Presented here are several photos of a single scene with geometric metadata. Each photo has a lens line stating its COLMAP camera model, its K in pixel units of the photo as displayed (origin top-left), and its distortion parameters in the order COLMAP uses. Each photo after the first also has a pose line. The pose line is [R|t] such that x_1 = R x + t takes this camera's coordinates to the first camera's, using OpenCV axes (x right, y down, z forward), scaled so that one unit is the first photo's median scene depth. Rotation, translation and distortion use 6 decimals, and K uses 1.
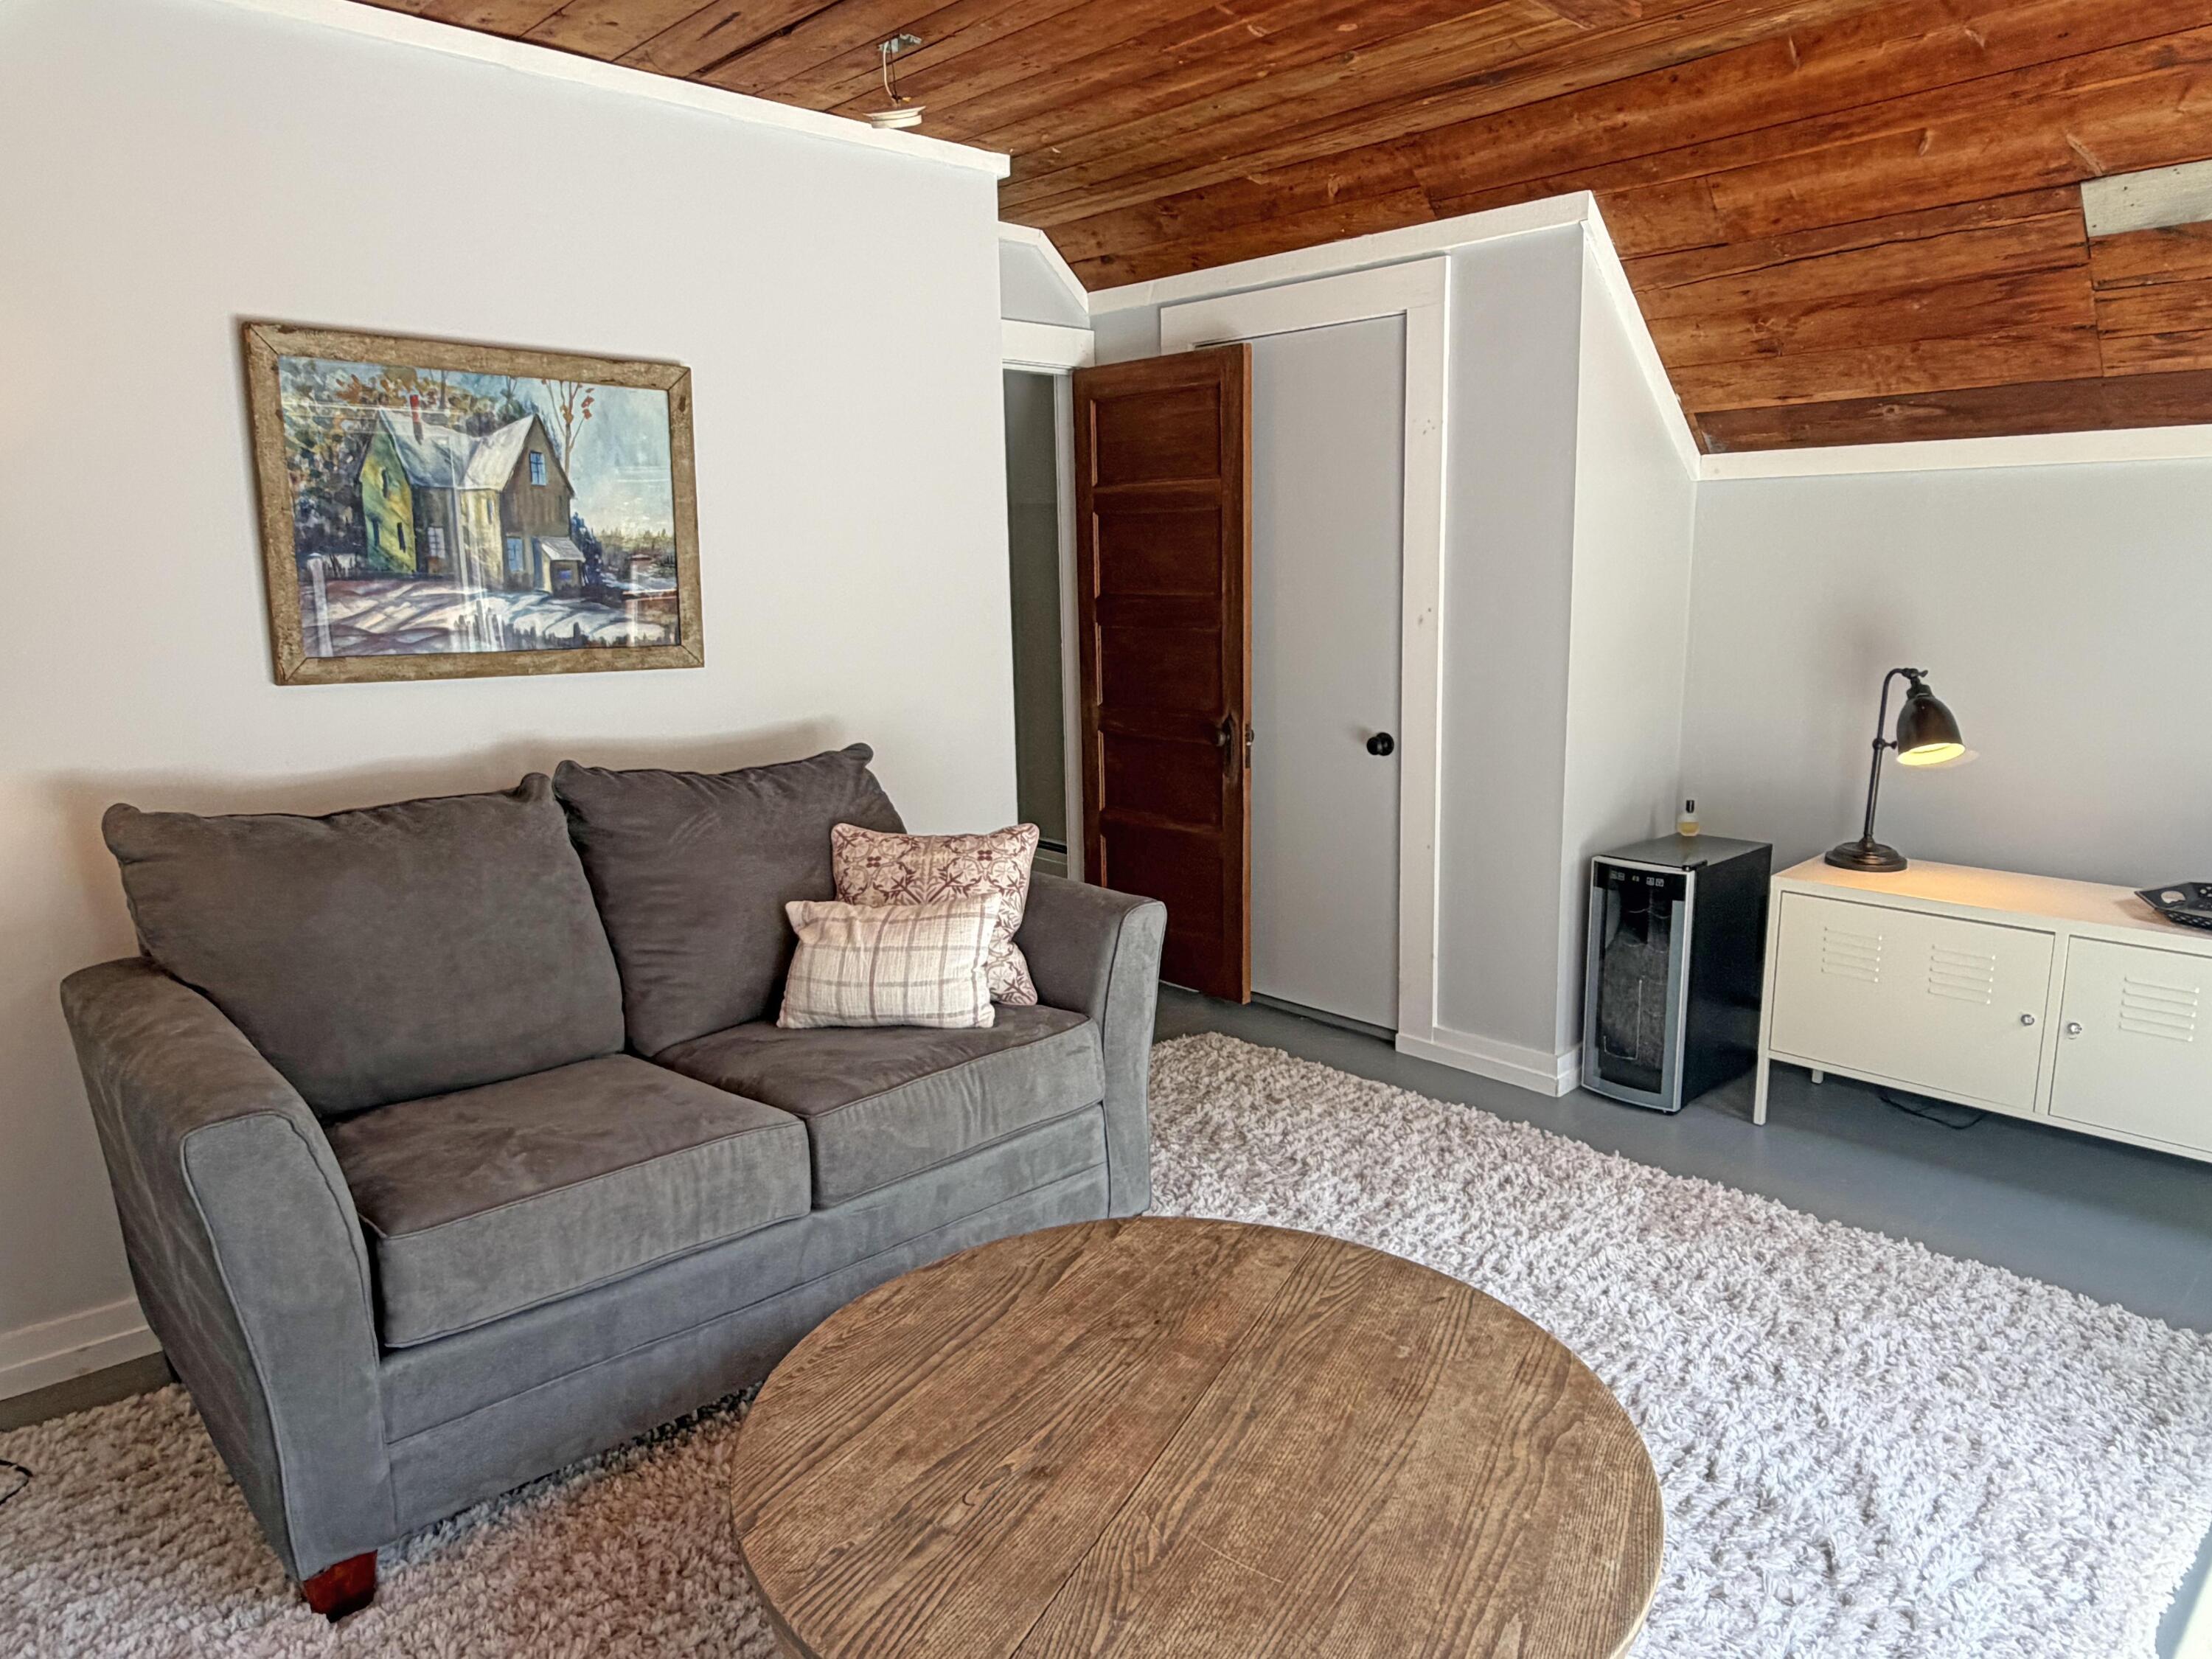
lens RADIAL K [[1416.2, 0, 1096.1], [0, 1416.2, 823.0], [0, 0, 1]] dist [-0.004246, 0.001485]
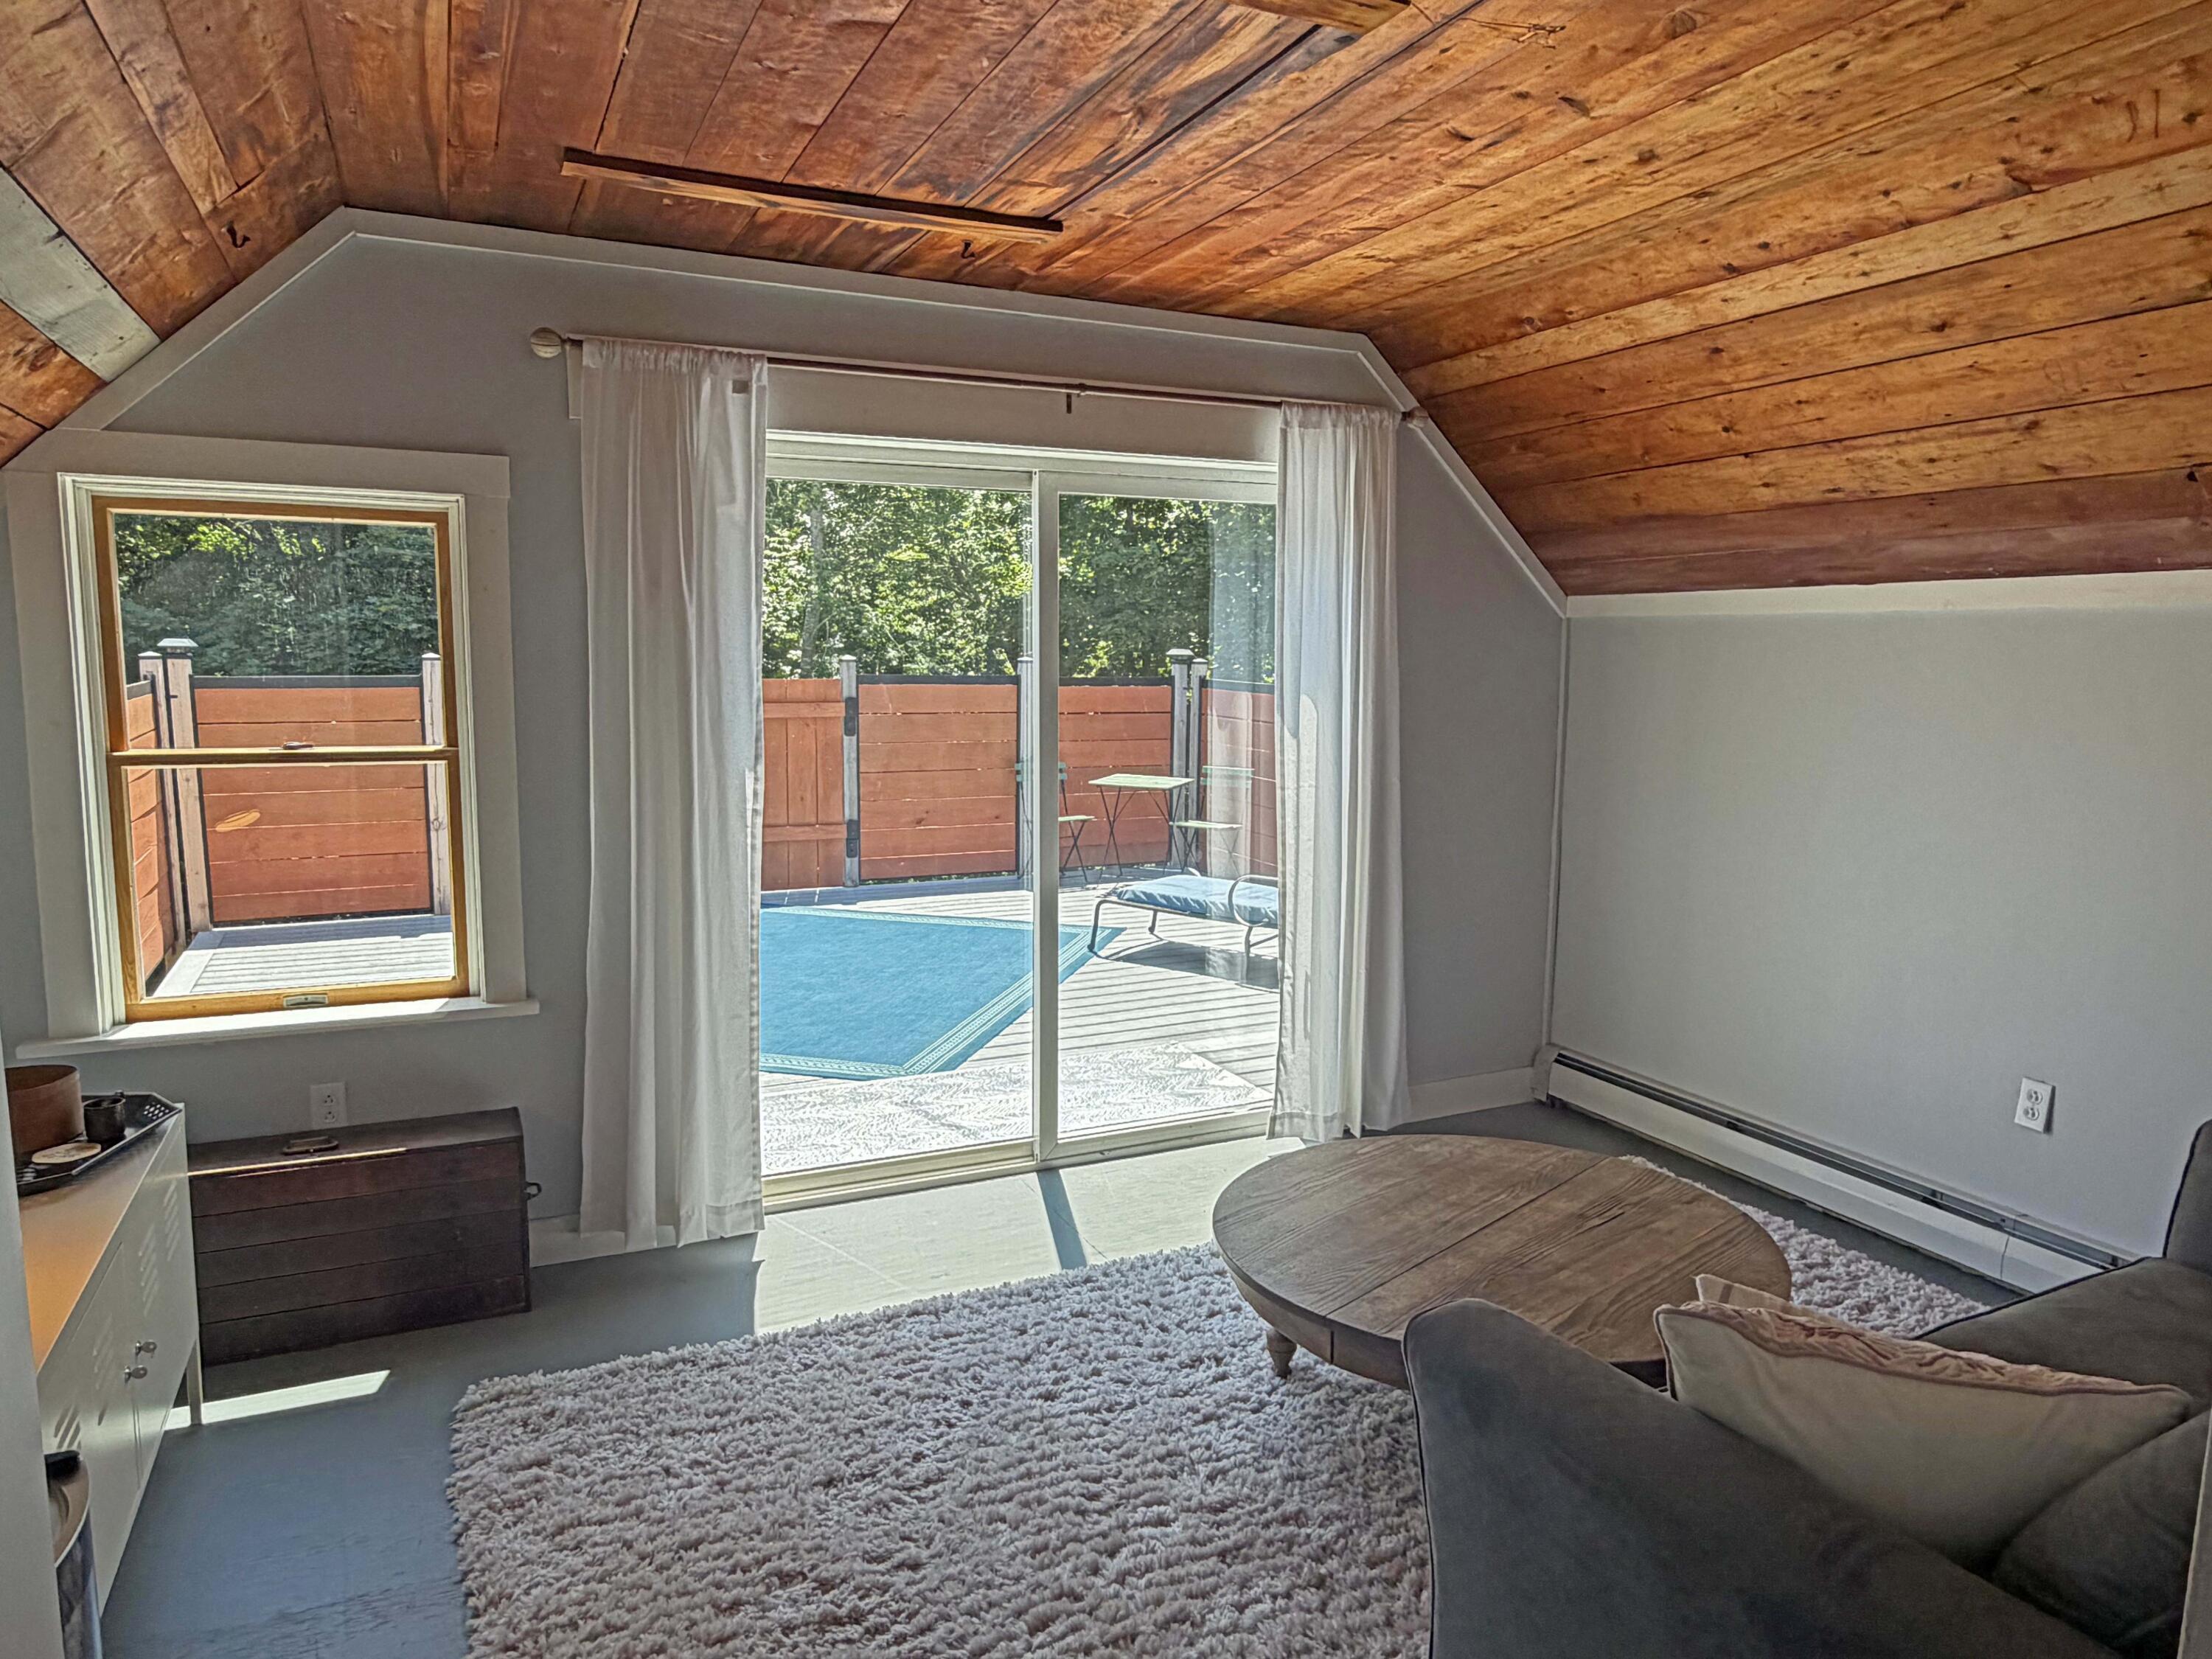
lens RADIAL K [[1416.2, 0, 1096.1], [0, 1416.2, 823.0], [0, 0, 1]] dist [-0.004246, 0.001485]
pose [[-0.948764, -0.031489, 0.314412, -0.002796], [0.063444, 0.955777, 0.287169, -0.267840], [-0.309551, 0.292403, -0.904809, 1.295187]]
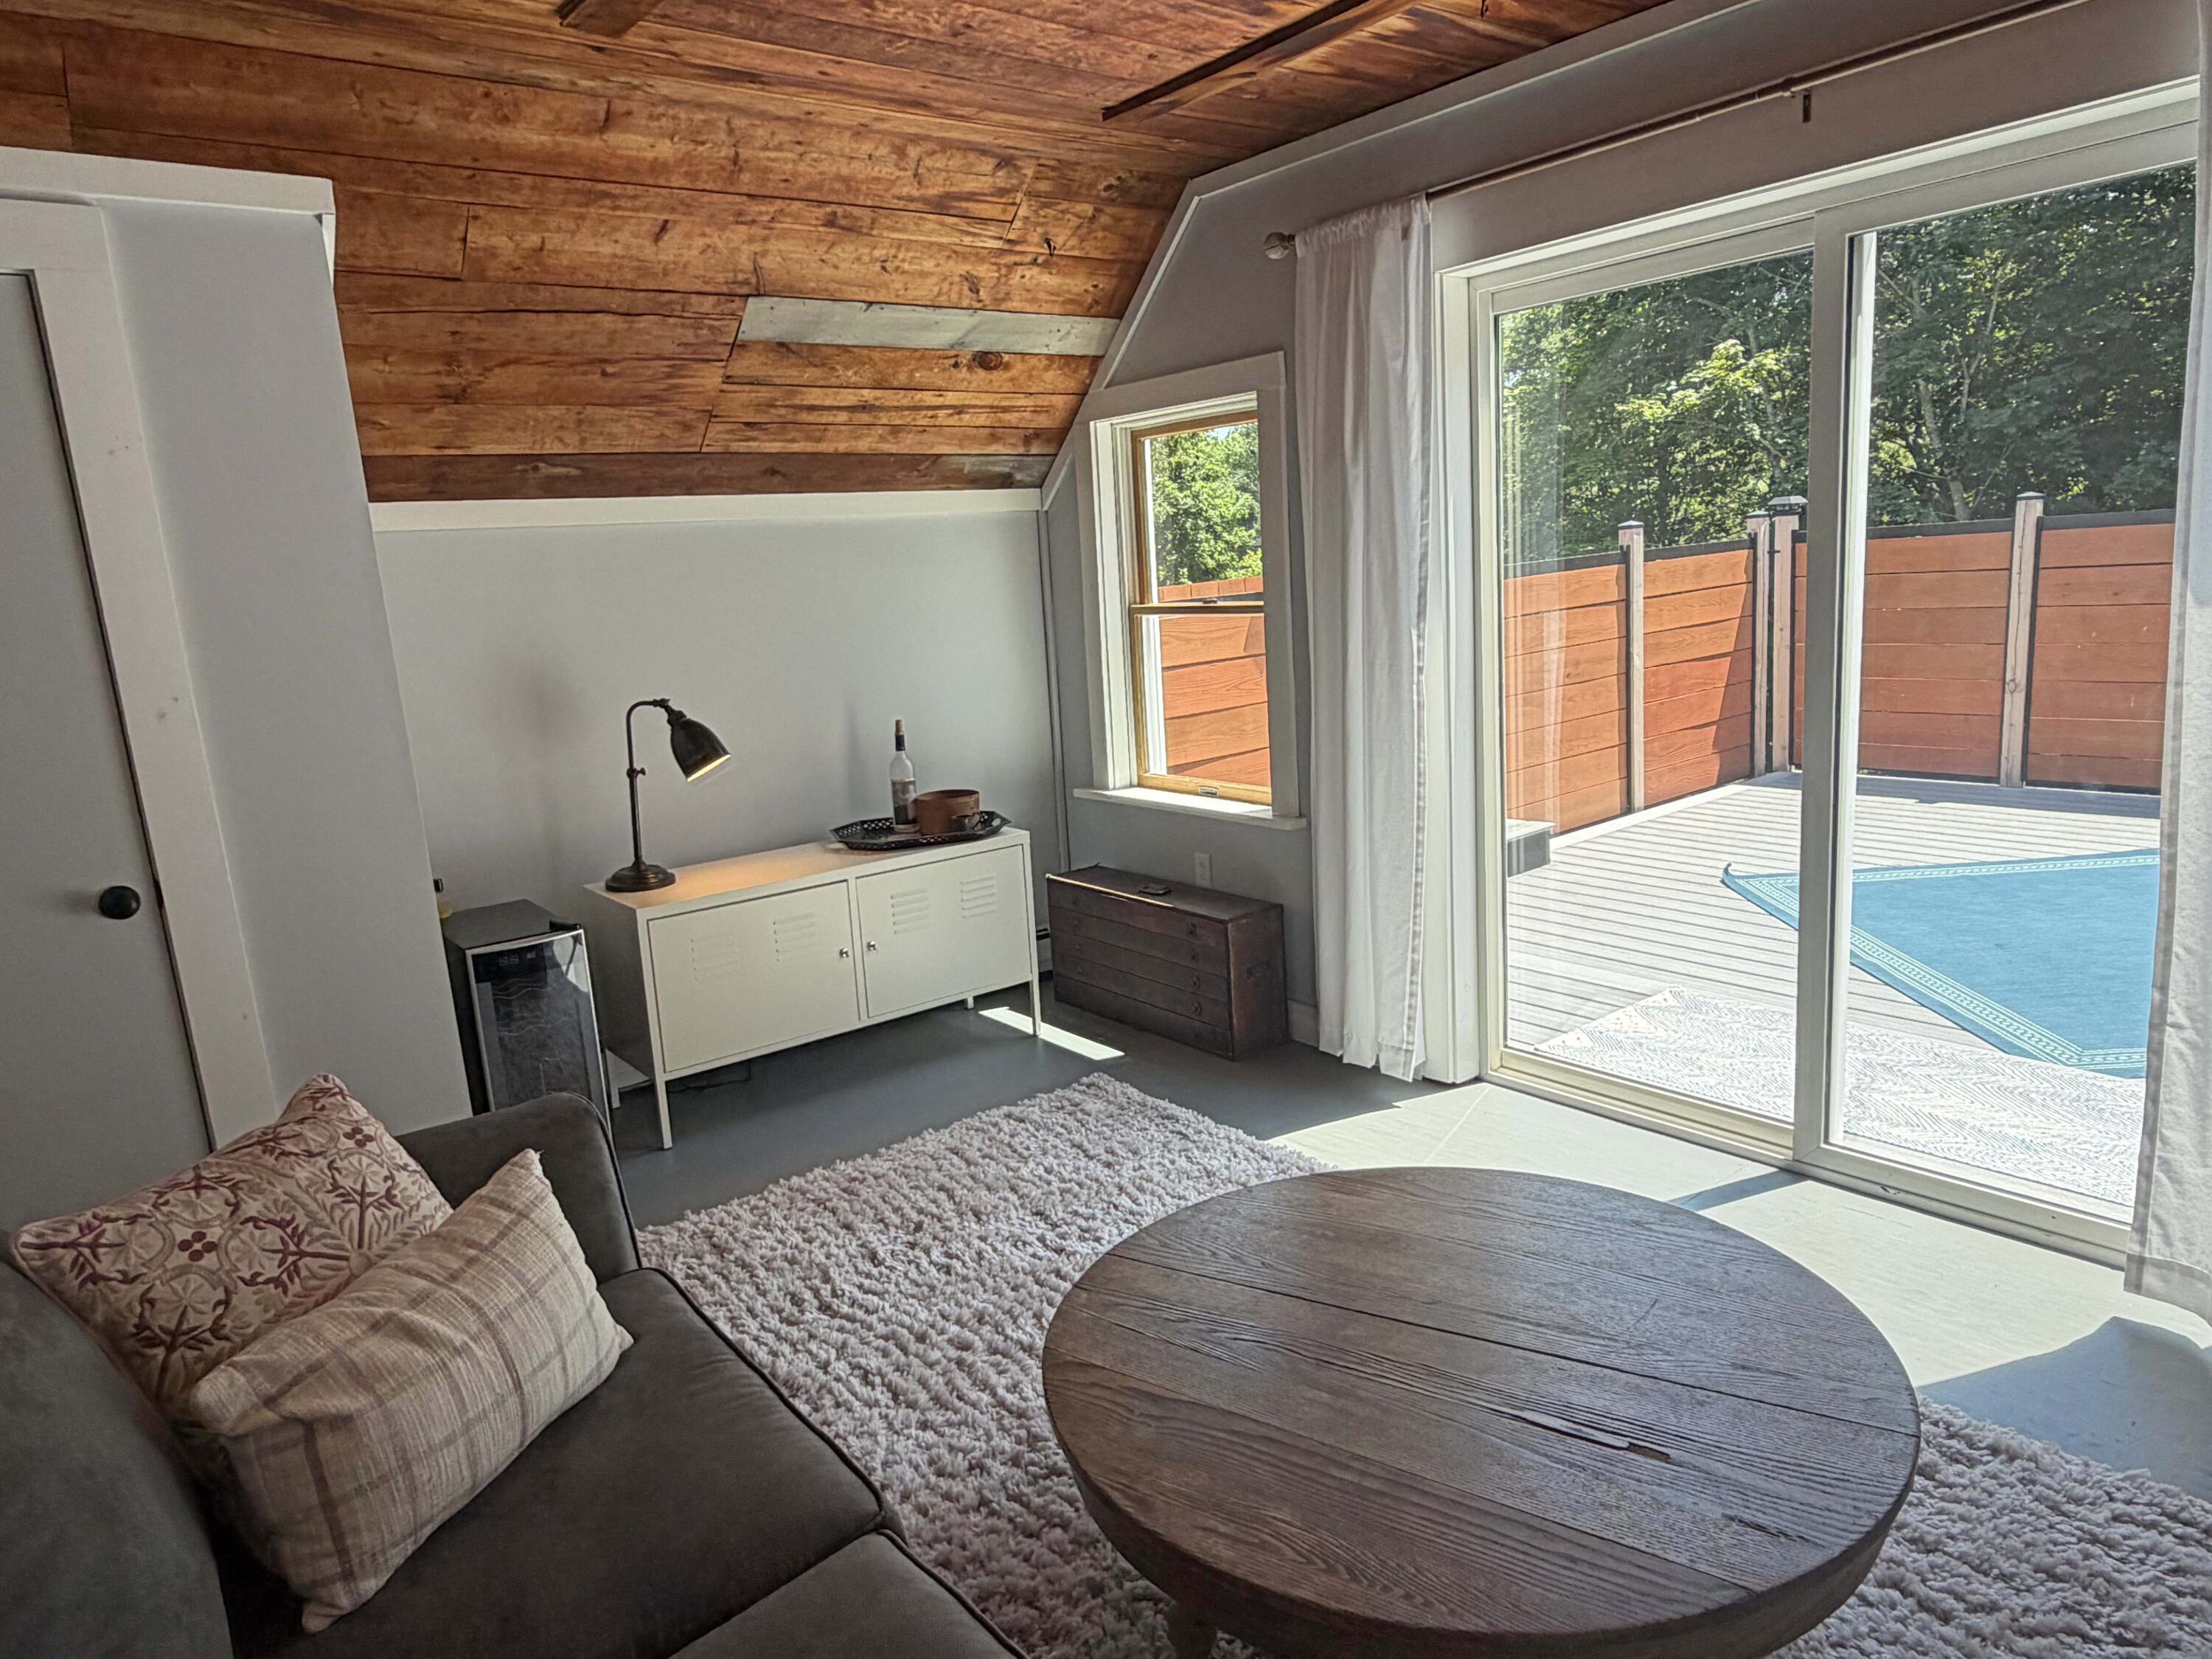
lens RADIAL K [[1416.2, 0, 1096.1], [0, 1416.2, 823.0], [0, 0, 1]] dist [-0.004246, 0.001485]
pose [[0.099417, -0.172167, 0.980038, -0.500401], [0.244915, 0.958851, 0.143600, -0.091010], [-0.964434, 0.225750, 0.137492, 0.536151]]
